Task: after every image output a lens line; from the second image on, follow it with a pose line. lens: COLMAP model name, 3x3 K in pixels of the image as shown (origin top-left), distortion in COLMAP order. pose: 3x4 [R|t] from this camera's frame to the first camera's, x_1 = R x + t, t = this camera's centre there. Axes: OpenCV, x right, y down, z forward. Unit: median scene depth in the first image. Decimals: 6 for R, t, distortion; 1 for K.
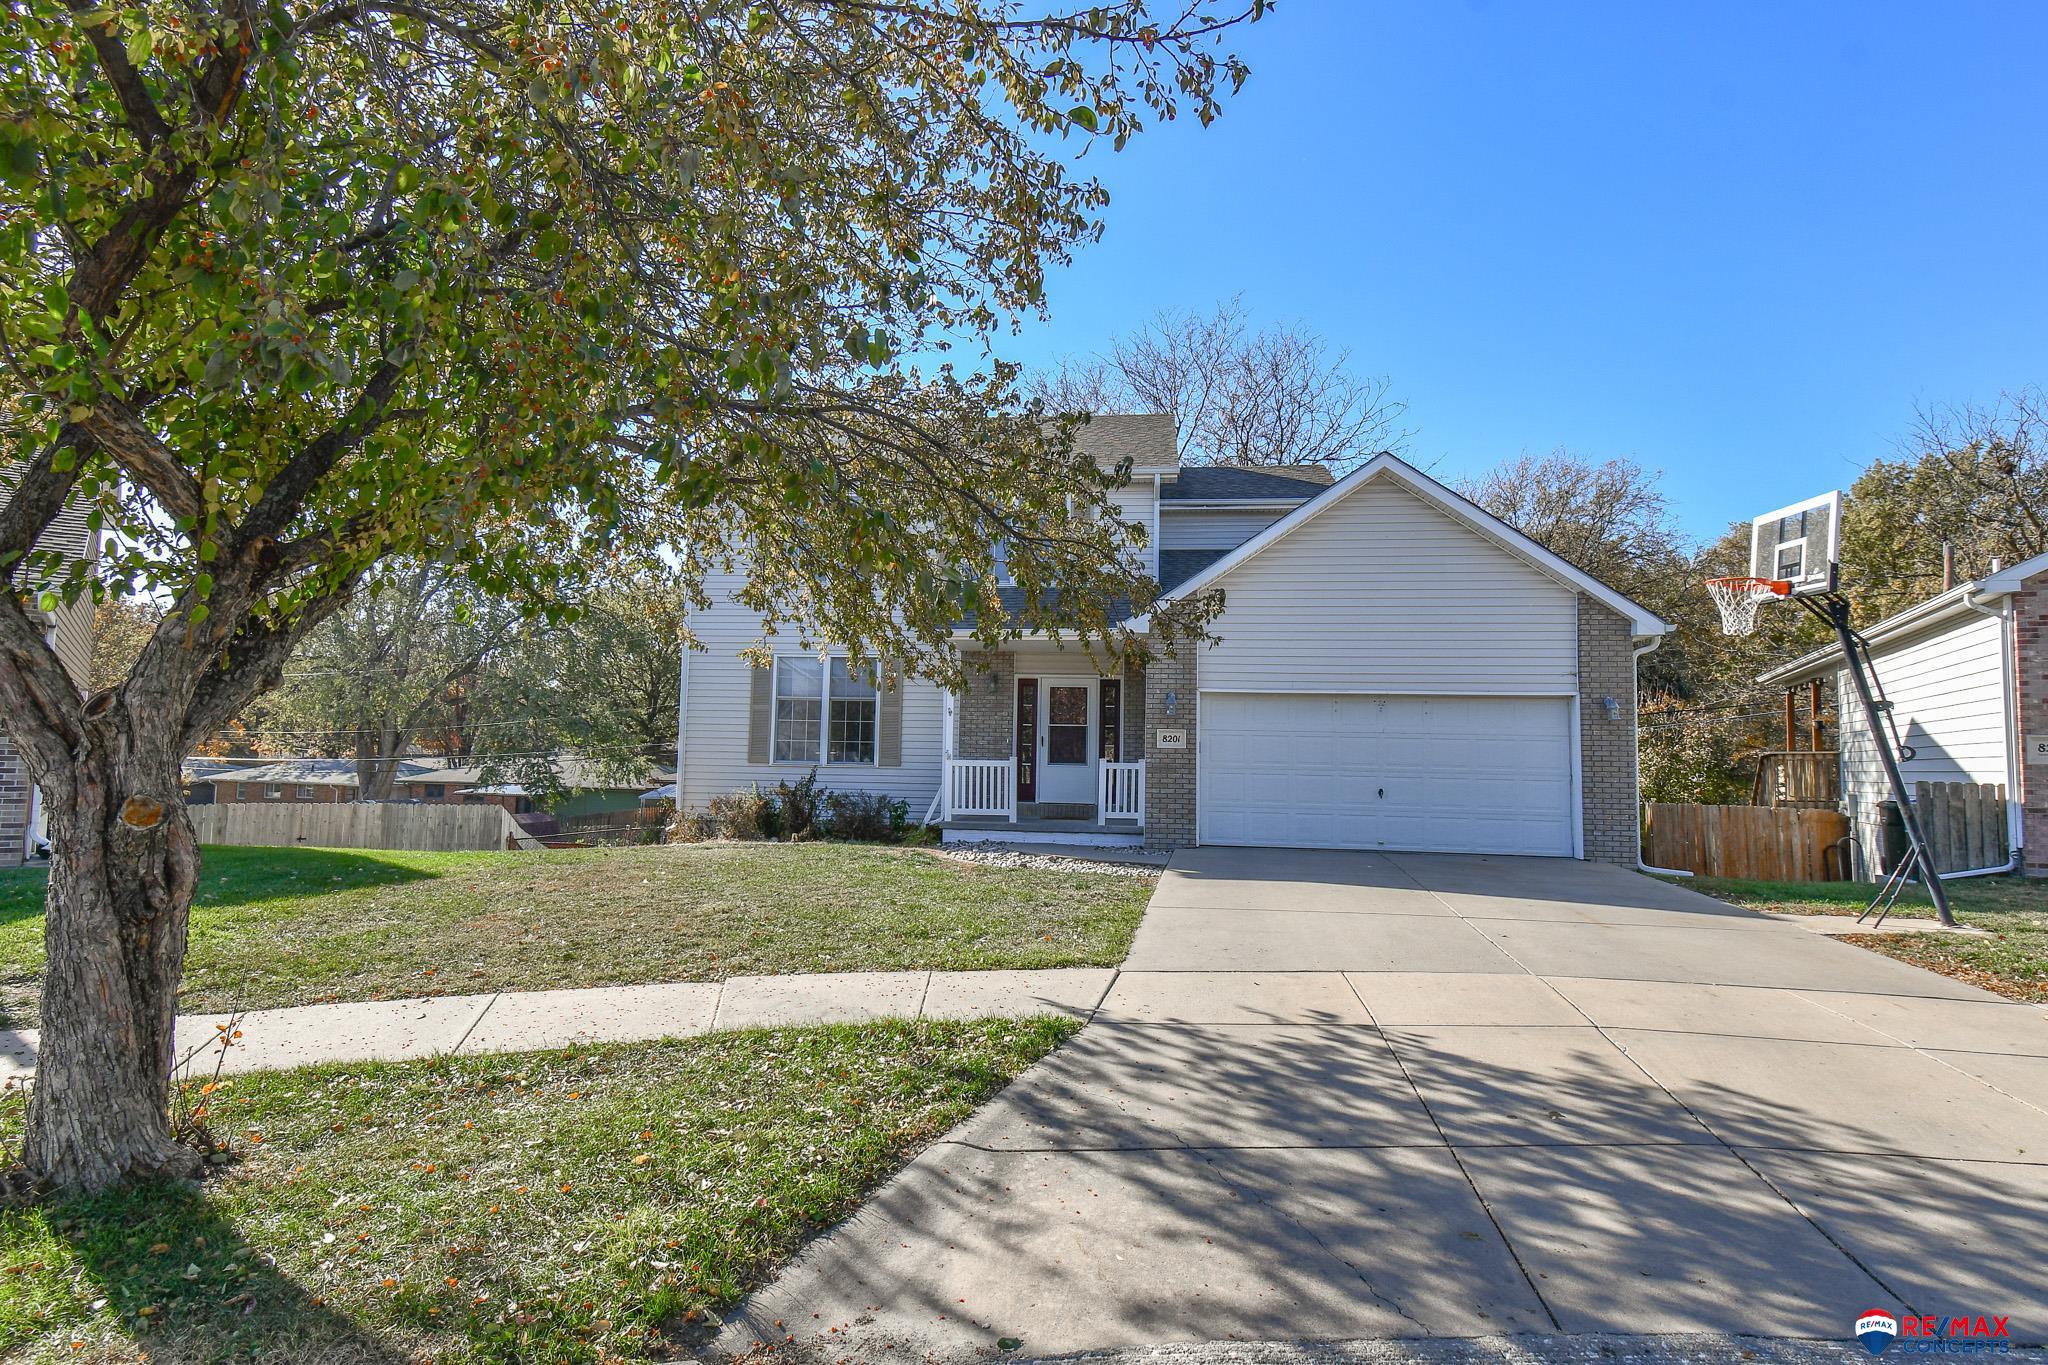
lens RADIAL K [[1116.2, 0, 1012.6], [0, 1116.2, 687.0], [0, 0, 1]] dist [0.043544, -0.005316]
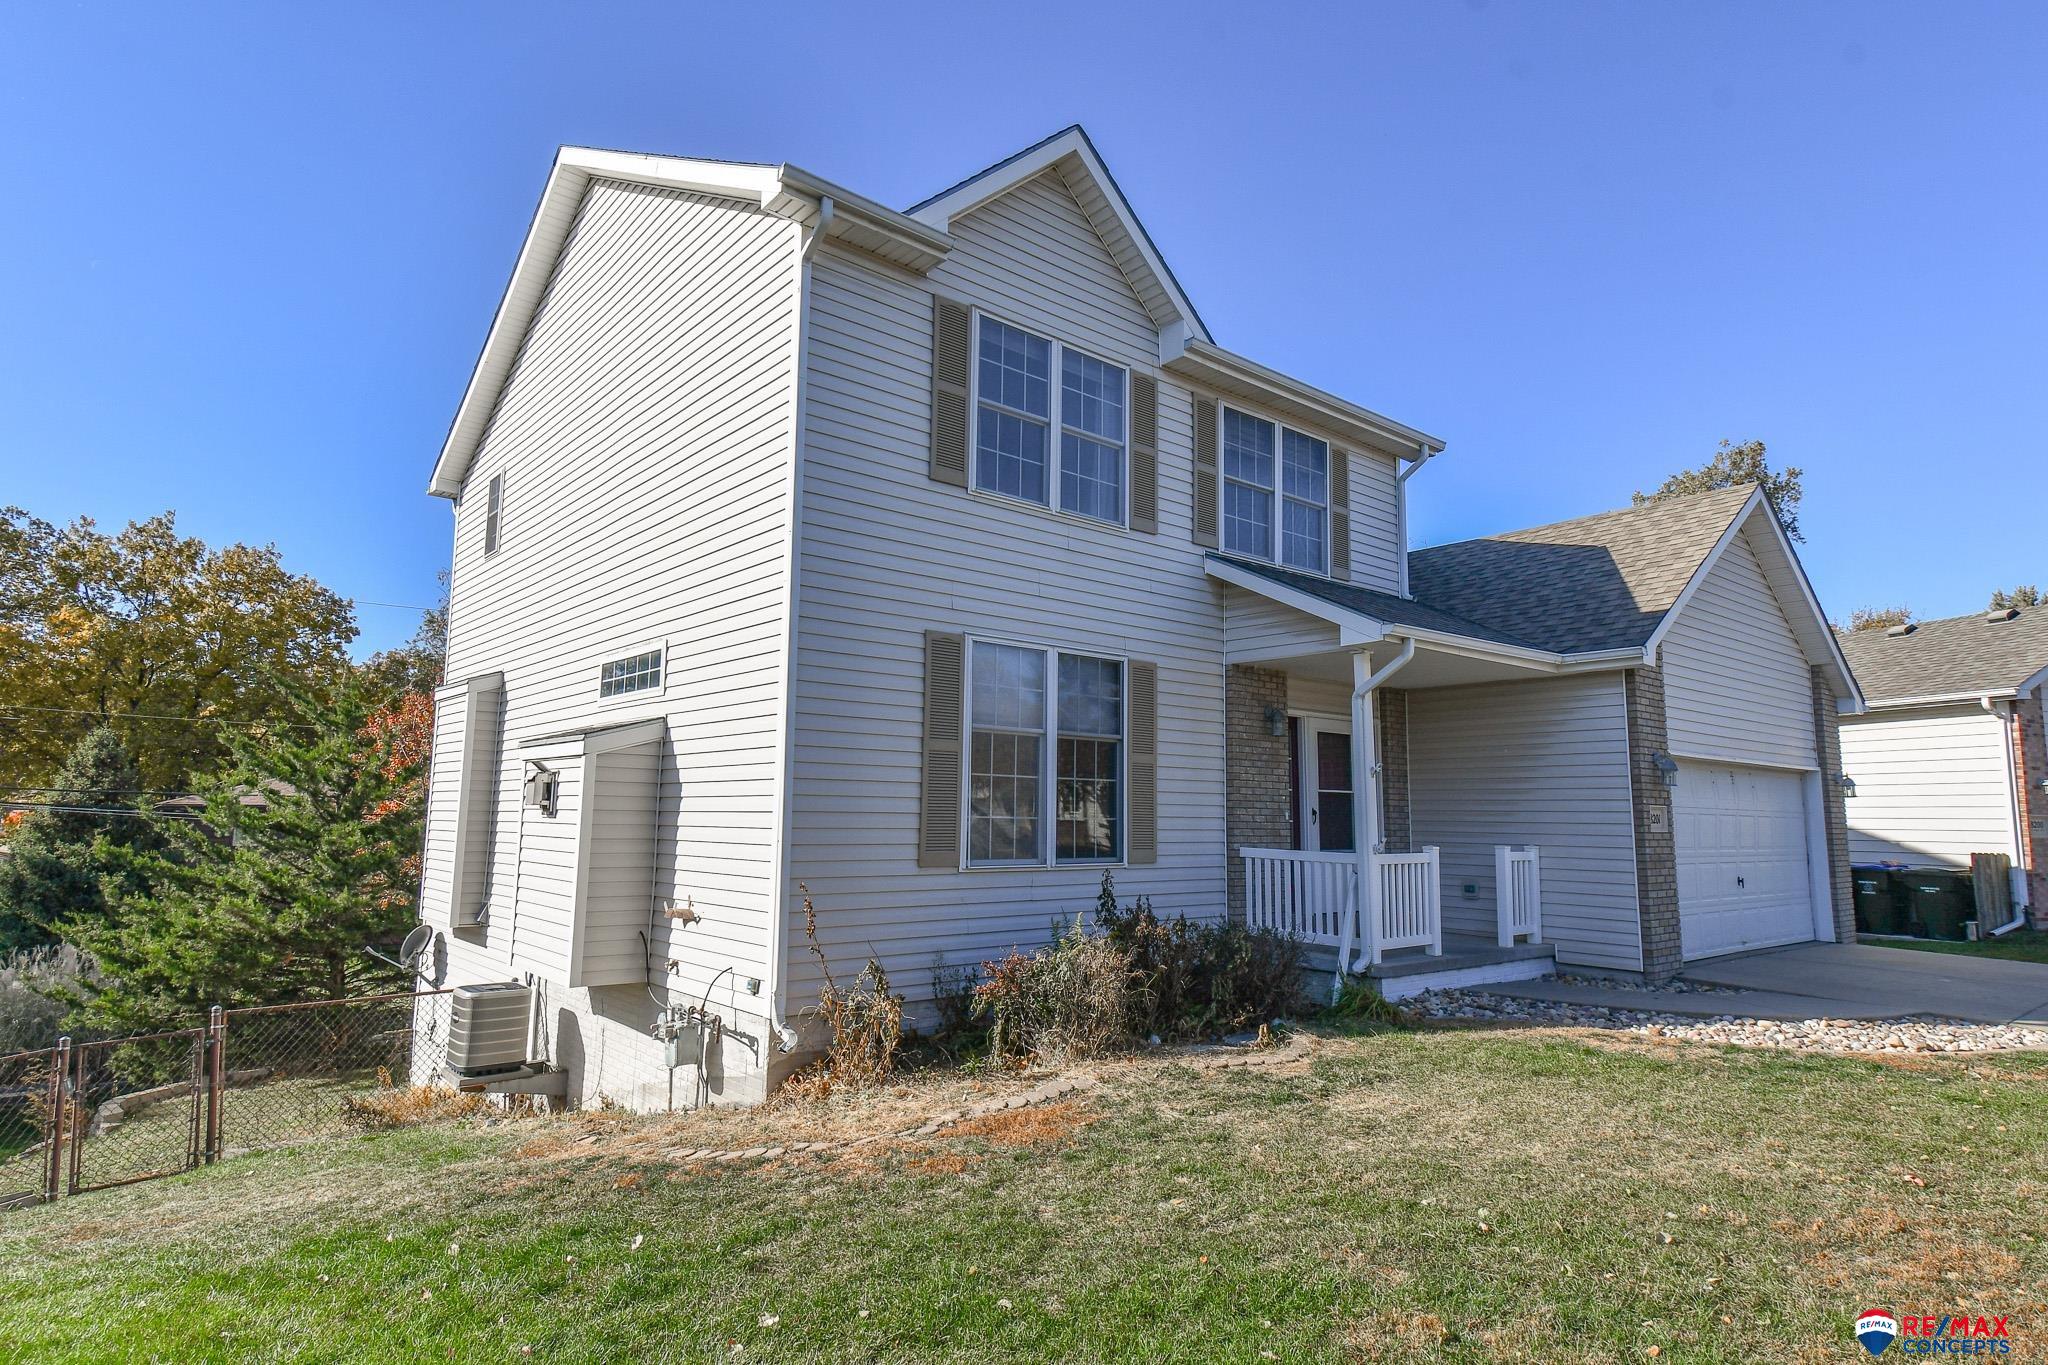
lens RADIAL K [[1116.2, 0, 1035.2], [0, 1116.2, 682.8], [0, 0, 1]] dist [0.043544, -0.005316]
pose [[0.675381, 0.077284, 0.733408, -0.599146], [-0.047581, 0.996988, -0.061242, 0.021008], [-0.735932, 0.006466, 0.677024, 0.734631]]
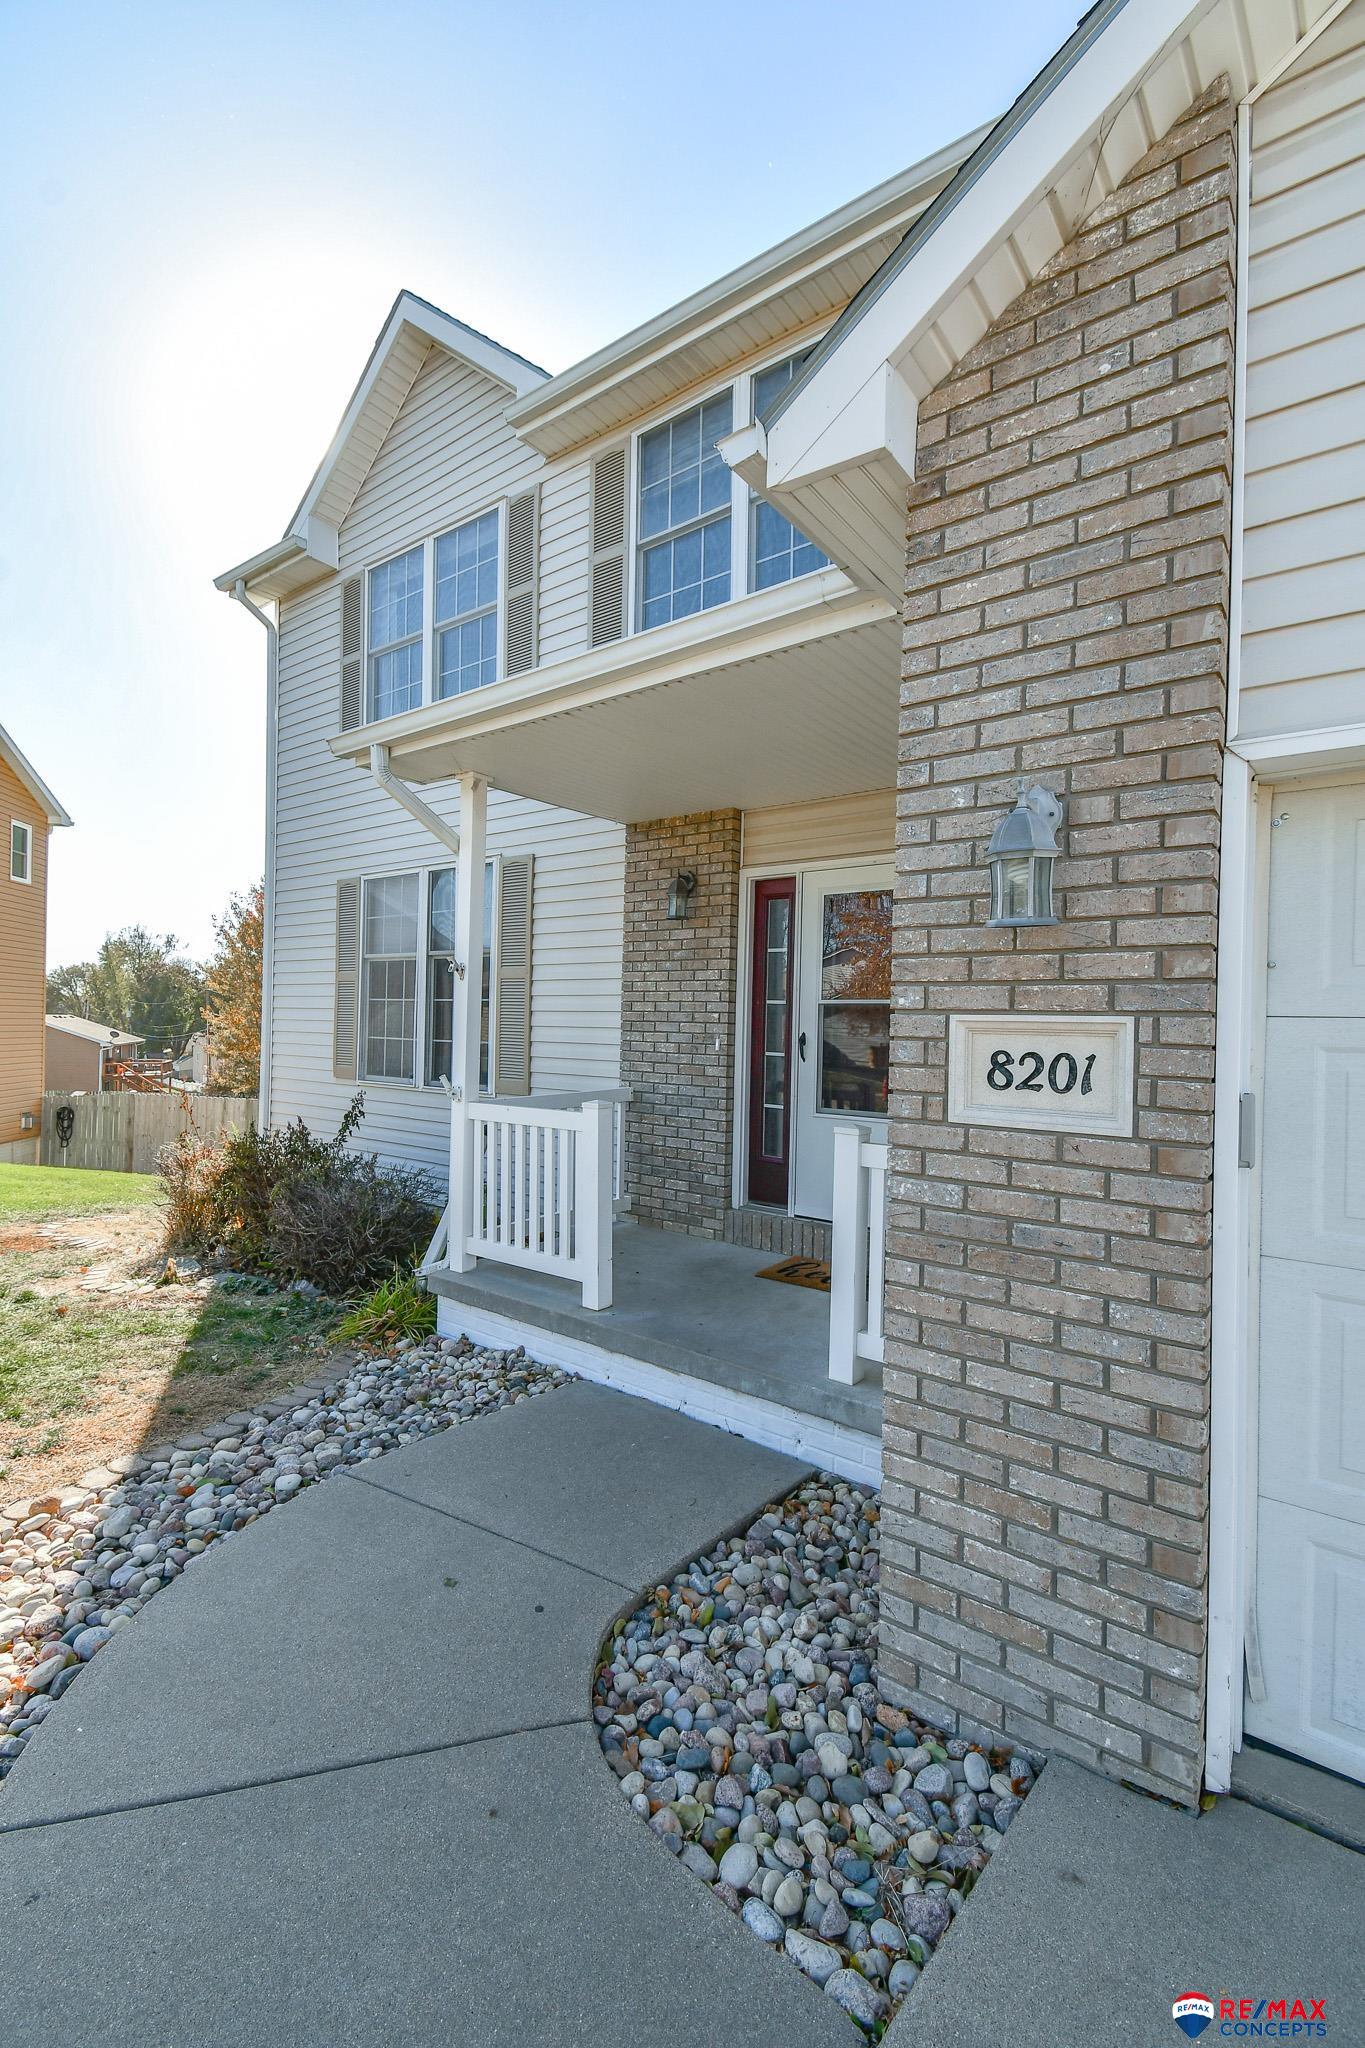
lens RADIAL K [[894.3, 0, 678.6], [0, 894.3, 1030.9], [0, 0, 1]] dist [0.025815, -0.007175]
pose [[0.862811, 0.001983, -0.505522, 0.149266], [0.029315, 0.998113, 0.053949, 0.028715], [0.504675, -0.061367, 0.861125, 0.785059]]
